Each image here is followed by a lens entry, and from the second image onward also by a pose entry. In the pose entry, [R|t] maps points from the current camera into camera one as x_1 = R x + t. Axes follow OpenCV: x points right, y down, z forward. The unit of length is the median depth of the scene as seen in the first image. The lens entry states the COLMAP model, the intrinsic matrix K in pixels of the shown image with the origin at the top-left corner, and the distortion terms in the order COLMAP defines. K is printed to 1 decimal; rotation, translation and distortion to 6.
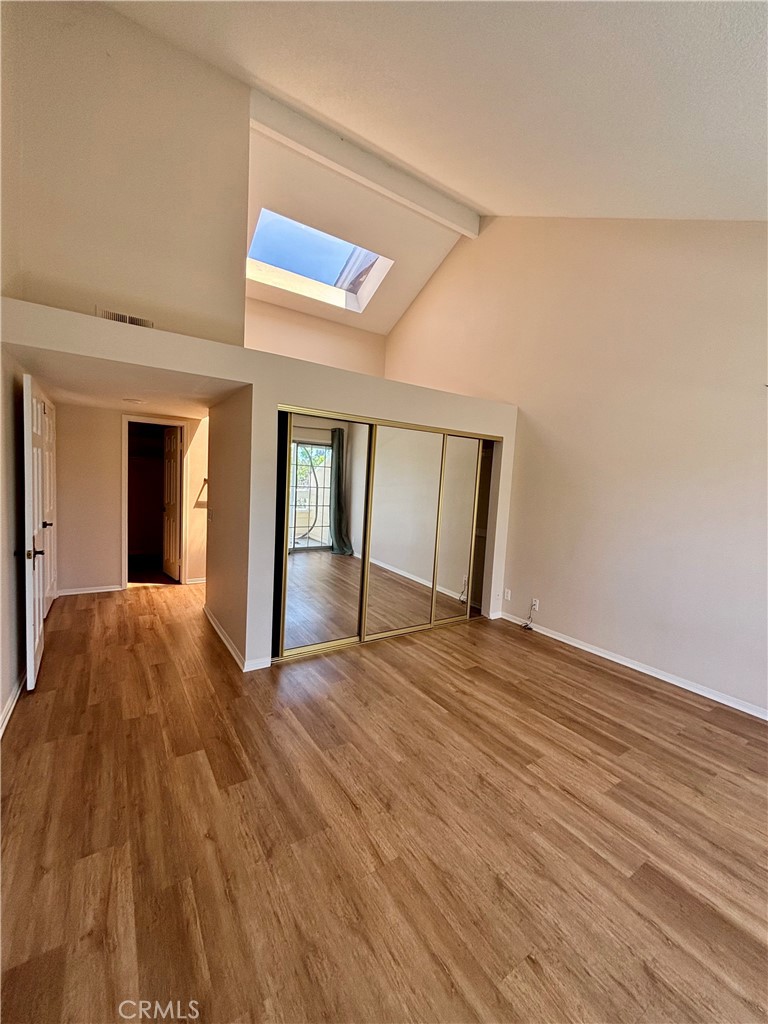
lens RADIAL K [[407.8, 0, 381.9], [0, 407.8, 511.8], [0, 0, 1]] dist [0.002704, -0.000386]
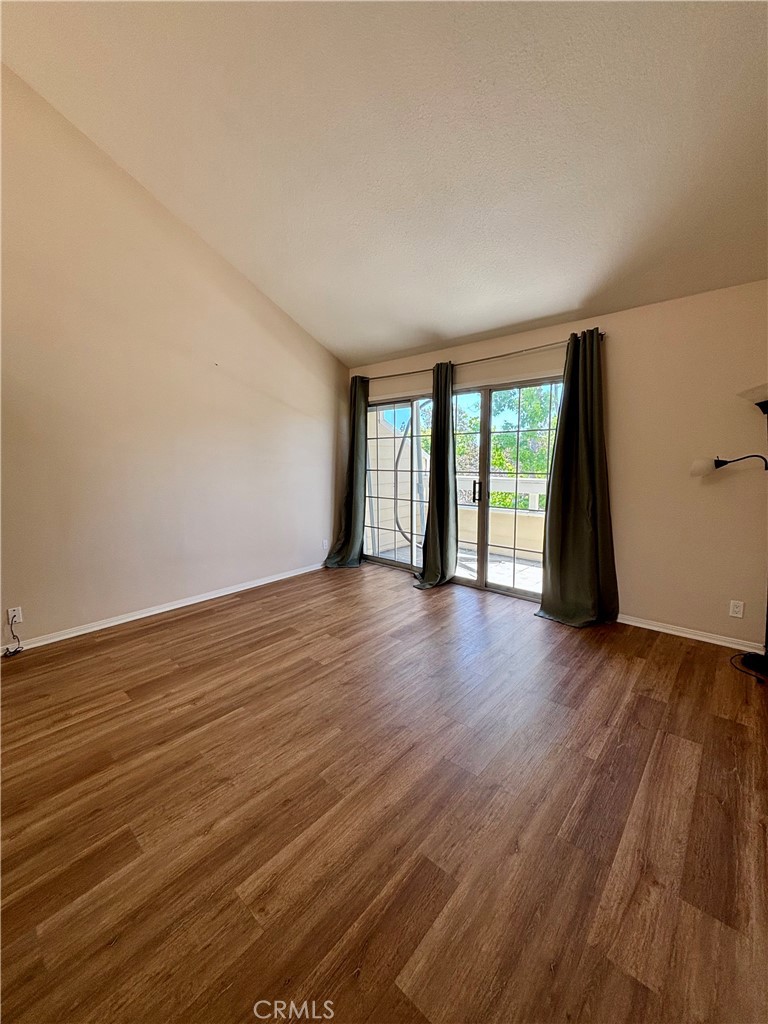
lens RADIAL K [[407.8, 0, 382.8], [0, 407.8, 511.6], [0, 0, 1]] dist [0.002704, -0.000386]
pose [[-0.244369, -0.182751, 0.952306, -0.674316], [0.075654, 0.975493, 0.206614, -0.067846], [-0.966727, 0.122536, -0.224554, 0.886604]]
